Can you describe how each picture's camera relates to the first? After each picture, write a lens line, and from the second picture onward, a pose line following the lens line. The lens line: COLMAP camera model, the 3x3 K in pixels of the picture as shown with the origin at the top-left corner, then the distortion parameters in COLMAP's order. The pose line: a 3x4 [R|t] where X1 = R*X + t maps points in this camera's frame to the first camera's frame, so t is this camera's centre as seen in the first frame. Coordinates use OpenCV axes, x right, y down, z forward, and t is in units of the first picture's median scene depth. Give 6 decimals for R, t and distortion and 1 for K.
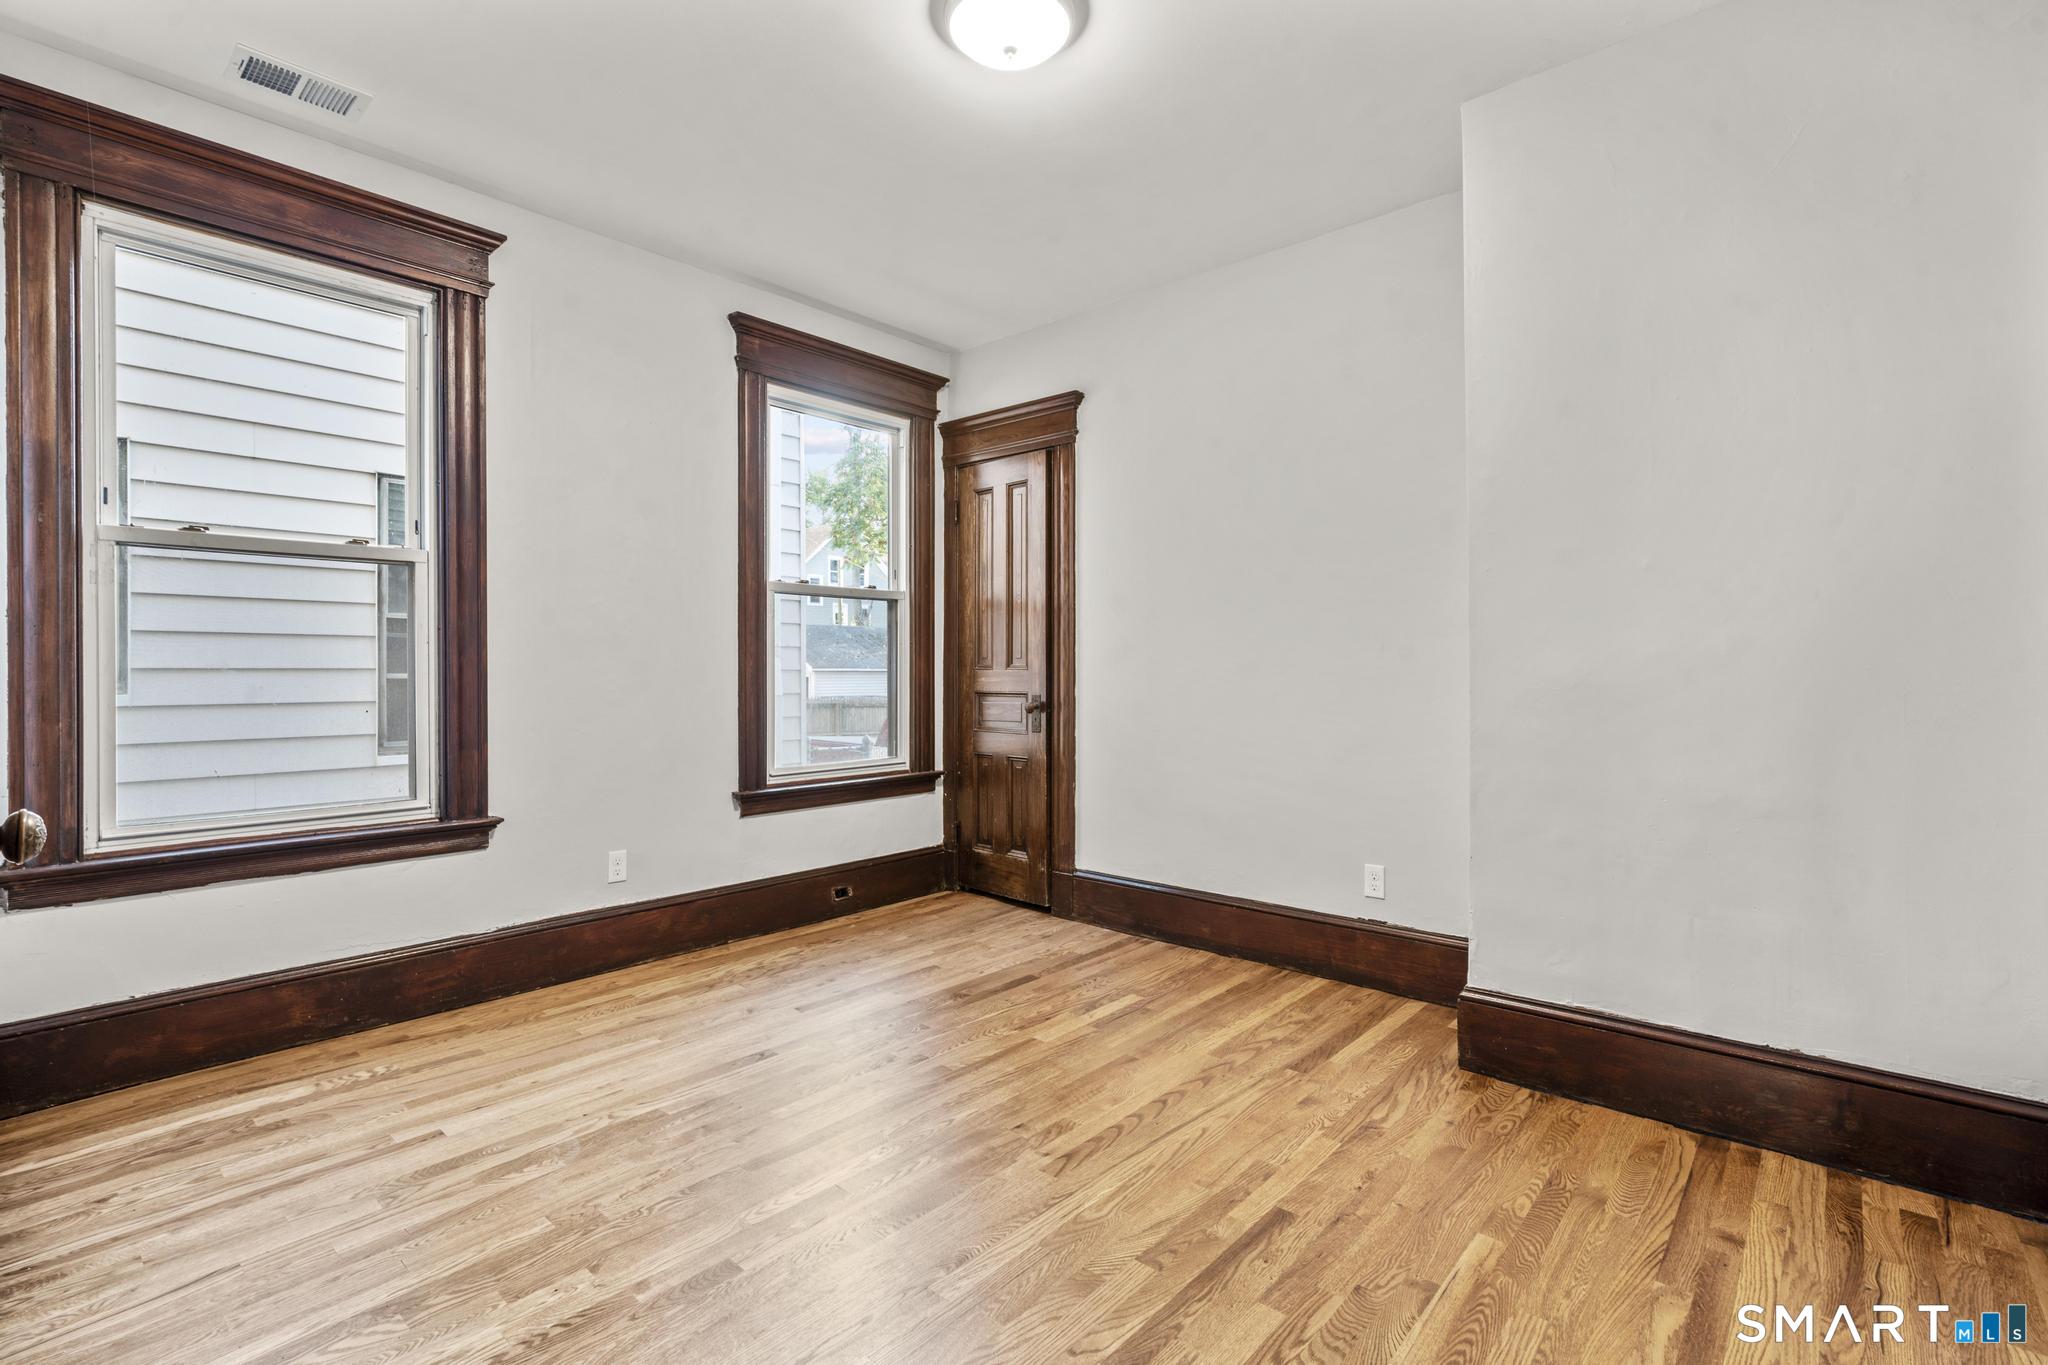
lens RADIAL K [[914.0, 0, 1021.5], [0, 914.0, 672.5], [0, 0, 1]] dist [0.000940, 0.000596]
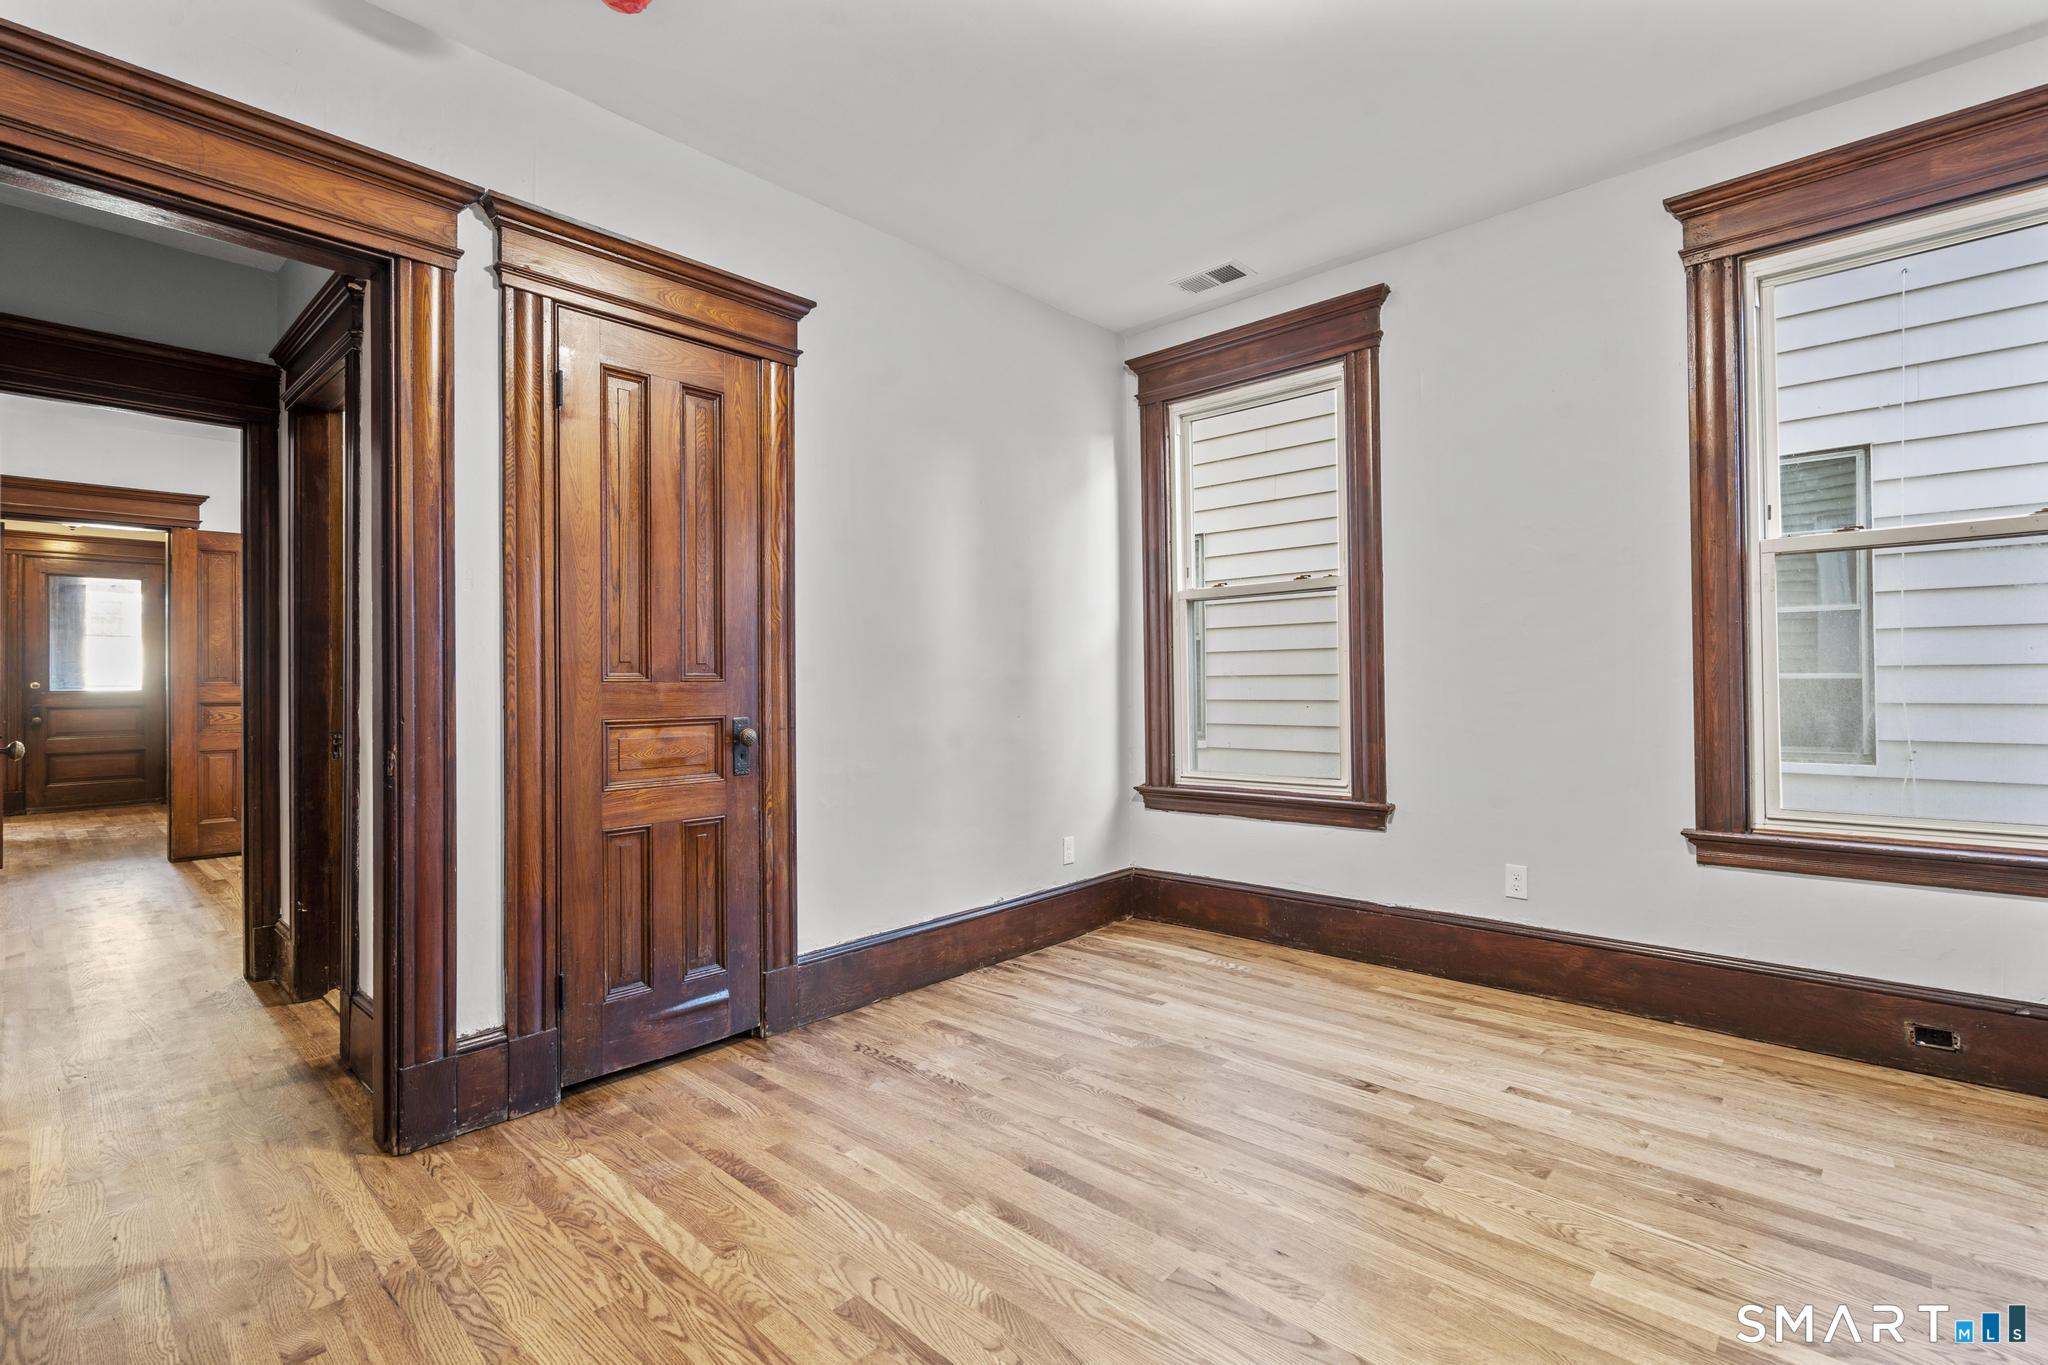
lens RADIAL K [[935.2, 0, 1013.2], [0, 935.2, 677.1], [0, 0, 1]] dist [-0.001233, 0.001664]
pose [[-0.014086, -0.001329, -0.999900, 0.600637], [0.017623, 0.999843, -0.001577, -0.004568], [0.999745, -0.017644, -0.014060, 0.583586]]
